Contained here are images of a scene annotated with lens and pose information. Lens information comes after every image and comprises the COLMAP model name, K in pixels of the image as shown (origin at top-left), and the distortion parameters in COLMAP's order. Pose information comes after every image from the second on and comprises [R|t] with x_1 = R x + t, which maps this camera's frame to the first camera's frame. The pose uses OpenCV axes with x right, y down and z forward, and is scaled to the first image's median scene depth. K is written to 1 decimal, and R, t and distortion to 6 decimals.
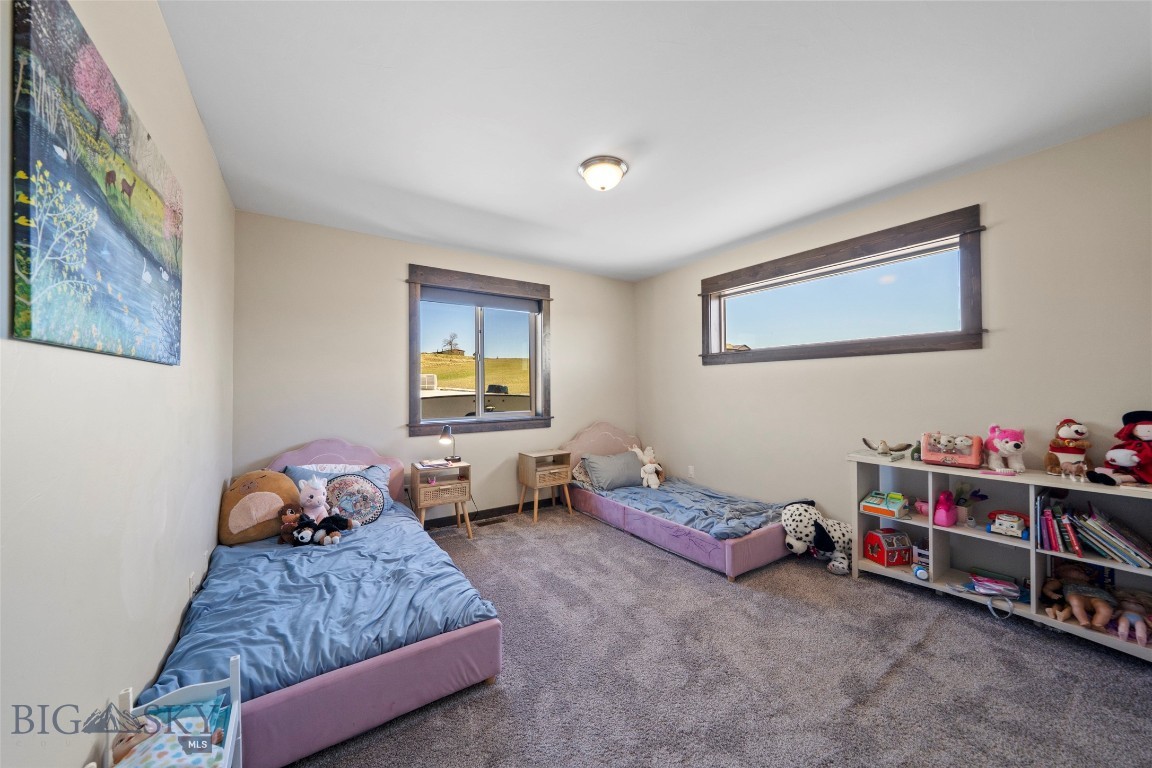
lens RADIAL K [[413.0, 0, 576.0], [0, 413.0, 384.0], [0, 0, 1]] dist [0.000073, 0.000006]
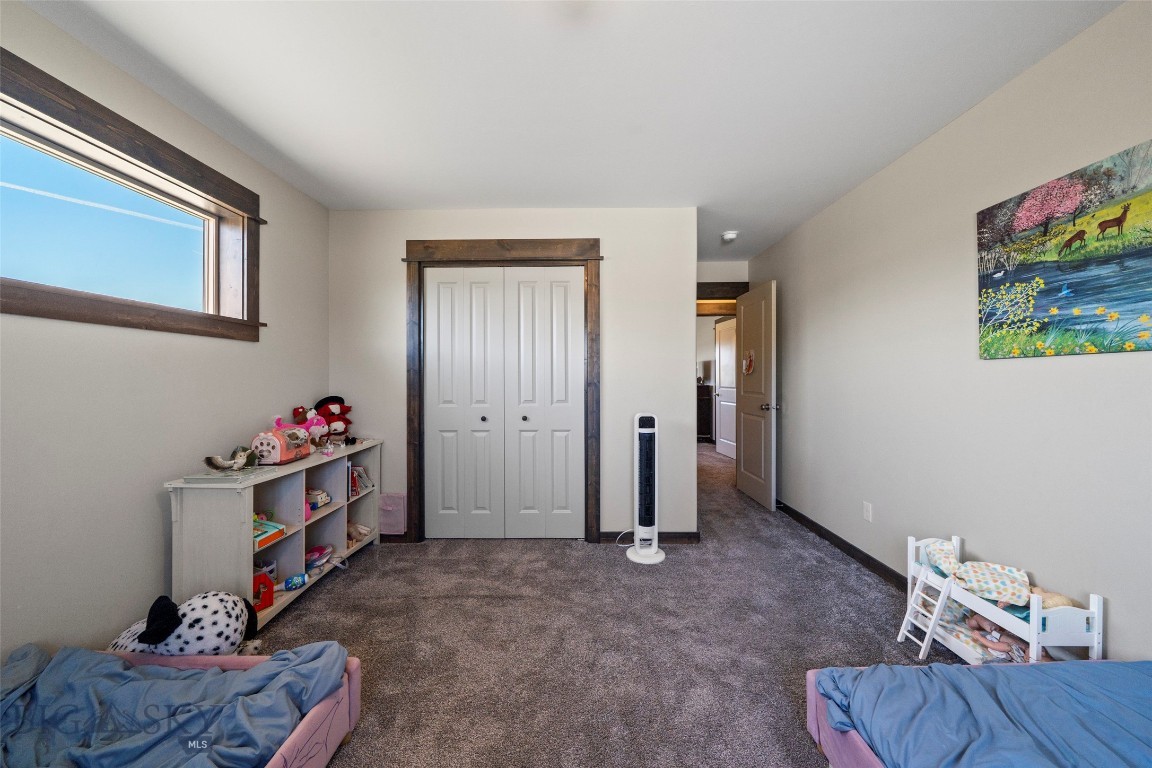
lens RADIAL K [[381.0, 0, 576.0], [0, 381.0, 384.0], [0, 0, 1]] dist [-0.000176, -0.000008]
pose [[-0.820311, 0.001357, 0.571917, -0.163216], [0.000385, 0.999998, -0.001821, 0.016862], [-0.571918, -0.001274, -0.820310, 1.315485]]
